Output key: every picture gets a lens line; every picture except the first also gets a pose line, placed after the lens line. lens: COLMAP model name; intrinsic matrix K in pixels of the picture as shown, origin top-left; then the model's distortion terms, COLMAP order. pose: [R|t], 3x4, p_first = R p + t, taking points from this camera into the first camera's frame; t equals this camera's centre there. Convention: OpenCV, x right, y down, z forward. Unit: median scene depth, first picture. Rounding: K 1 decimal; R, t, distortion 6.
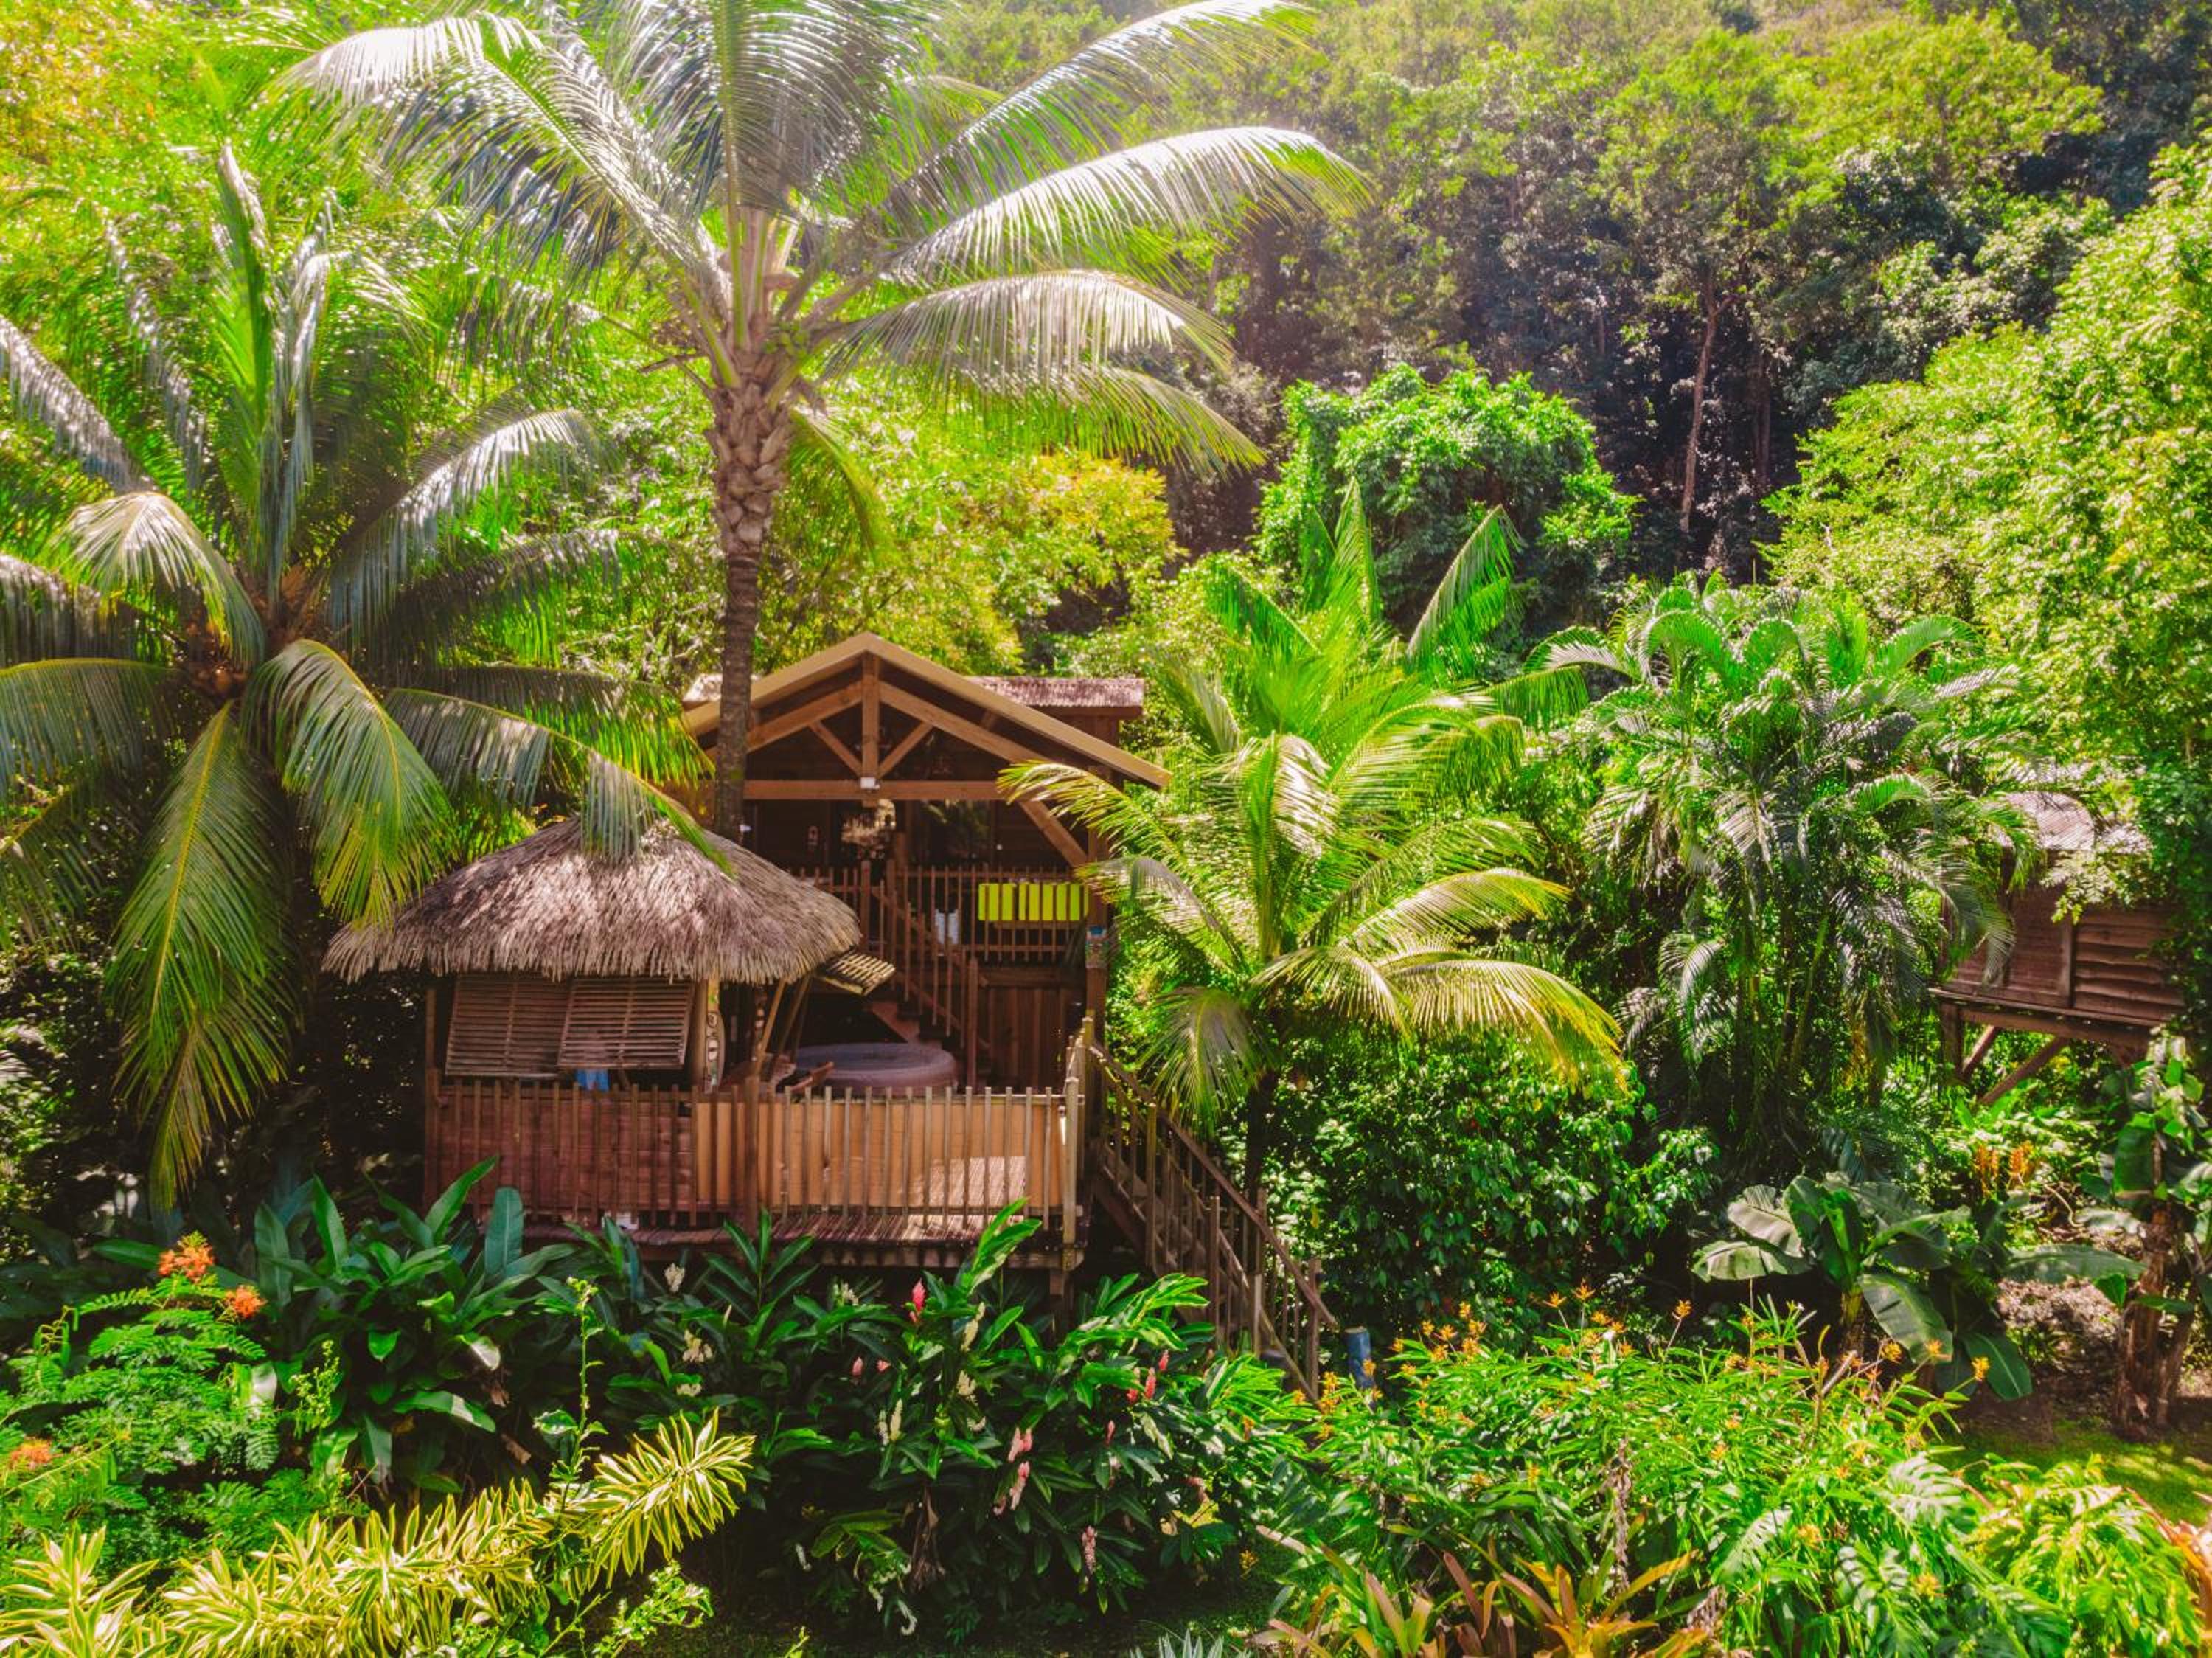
lens RADIAL K [[1644.1, 0, 1106.0], [0, 1644.1, 829.0], [0, 0, 1]] dist [0.068804, -0.129649]
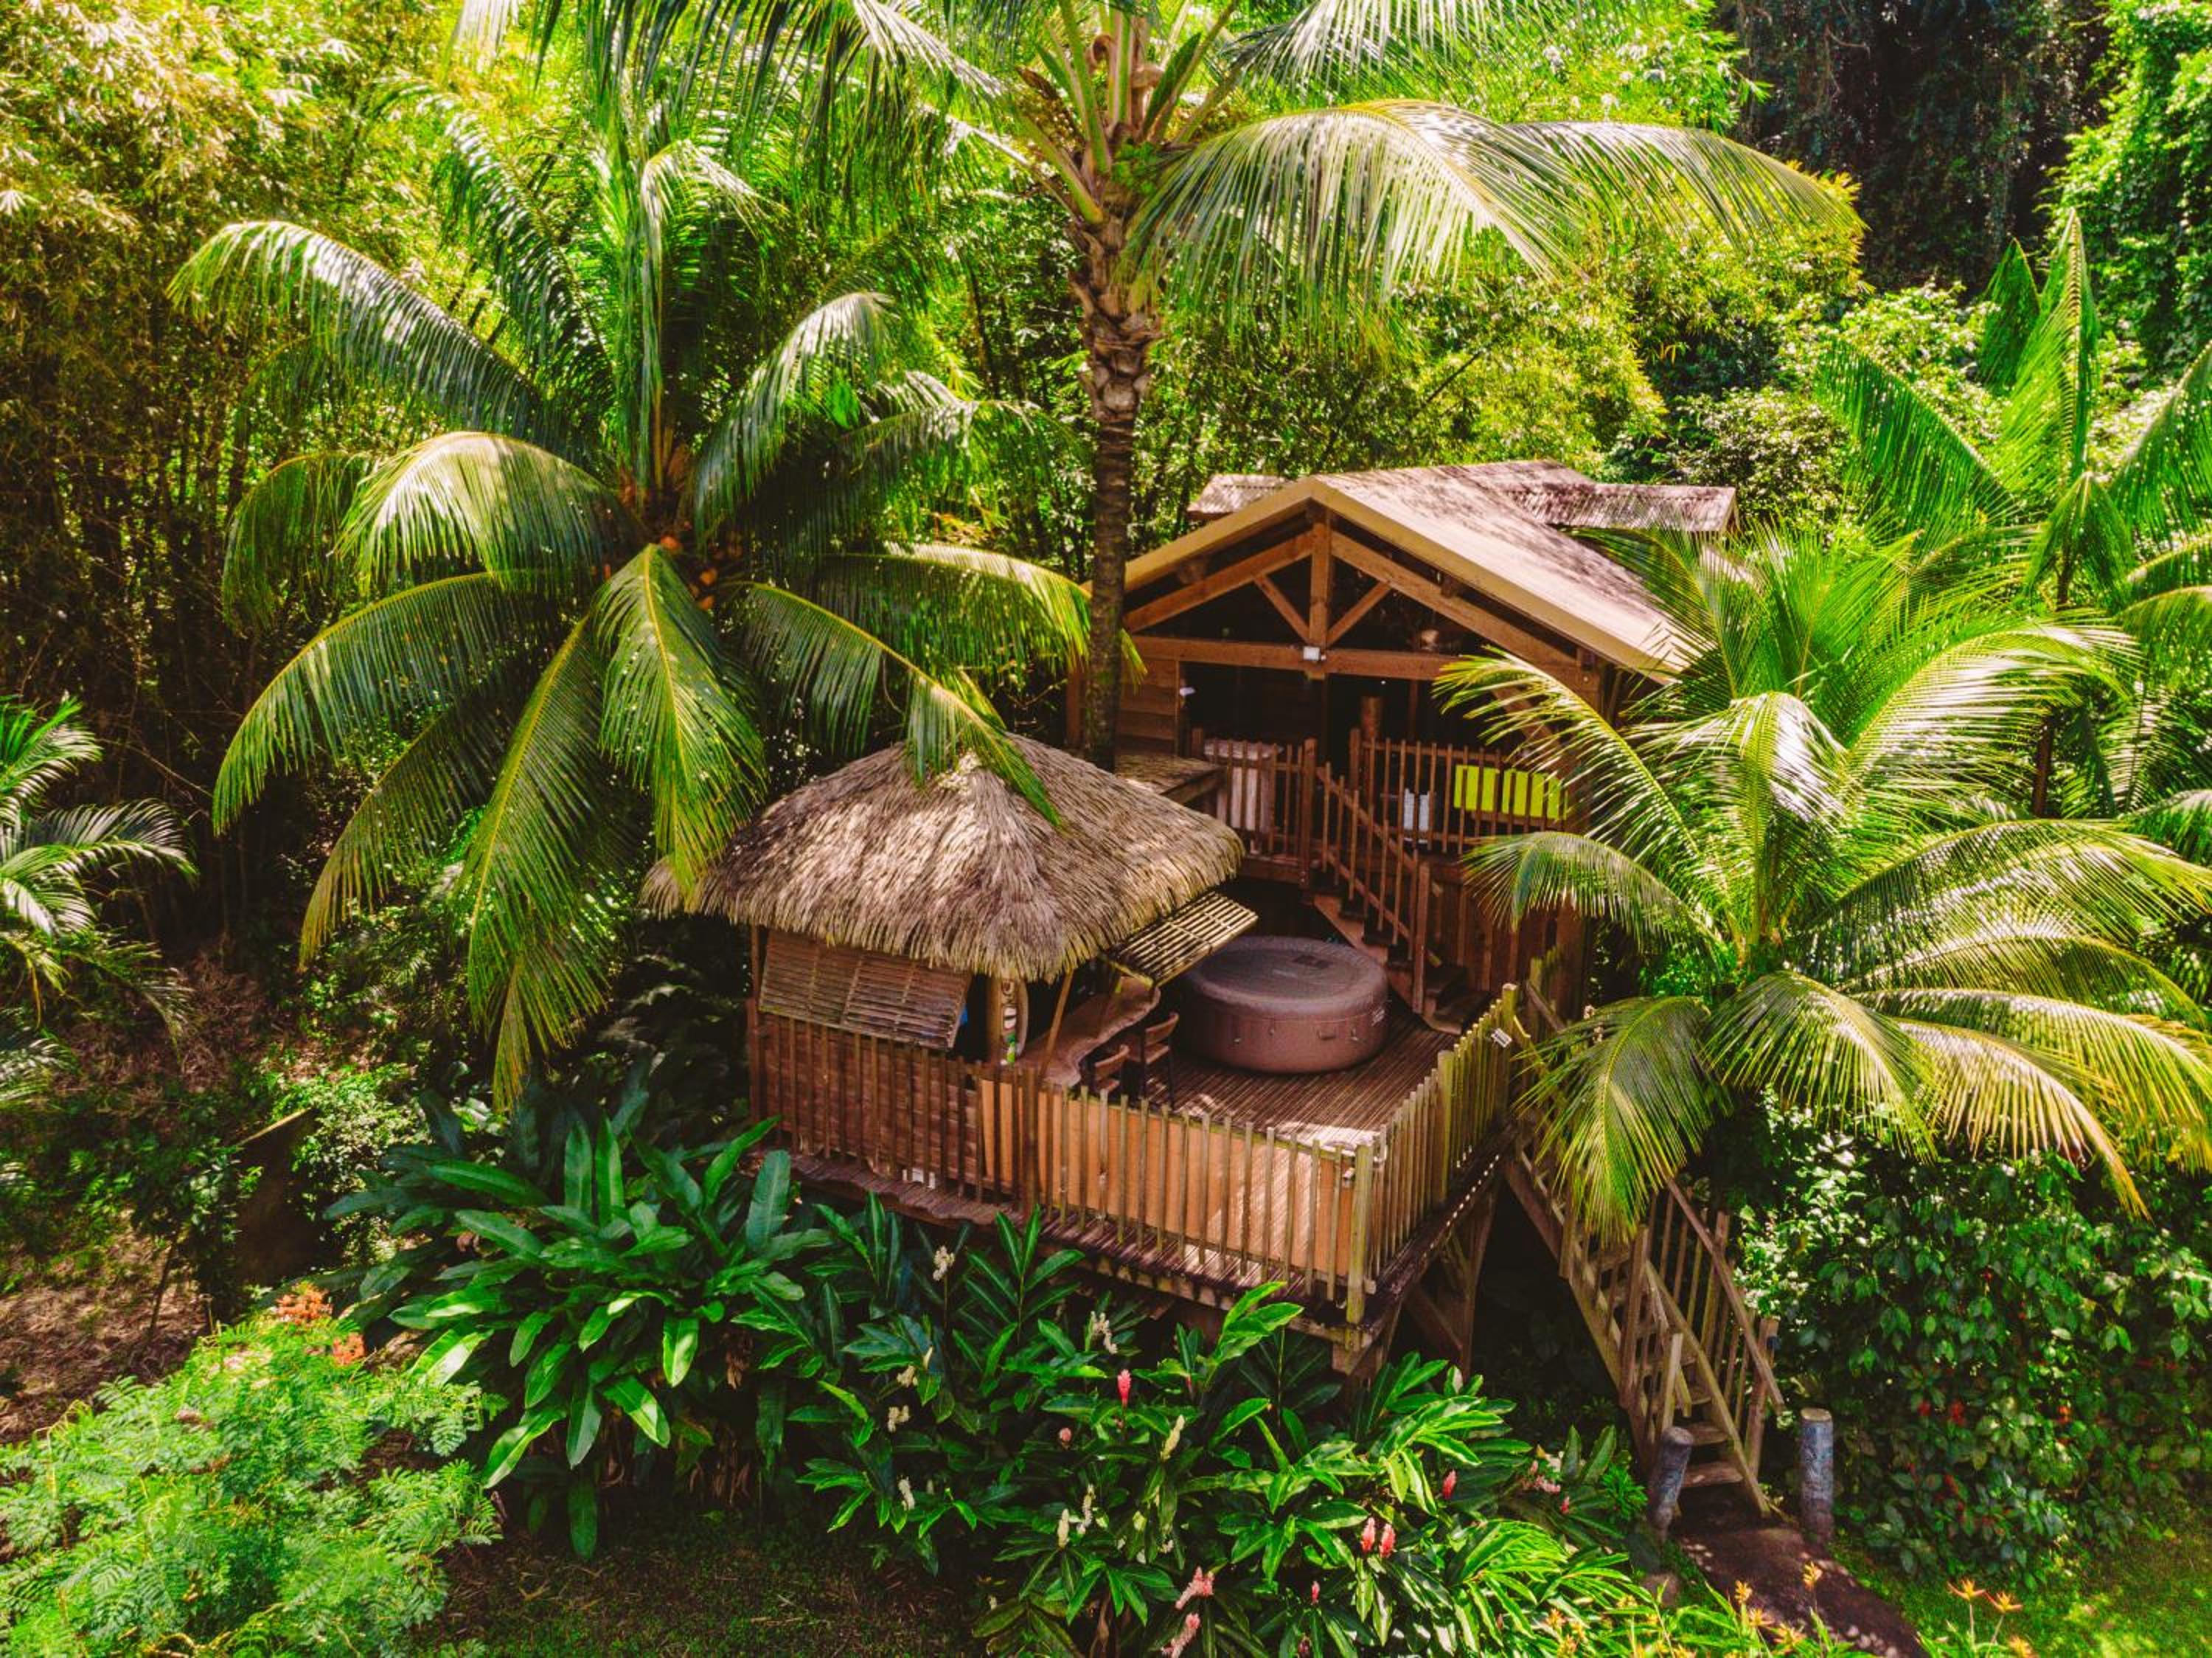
lens RADIAL K [[1645.3, 0, 1106.0], [0, 1645.3, 829.0], [0, 0, 1]] dist [0.001039, 0.000716]
pose [[0.888703, 0.115399, -0.443723, 0.151230], [-0.013489, 0.973968, 0.226284, -0.131494], [0.458285, -0.195114, 0.867125, 0.190488]]
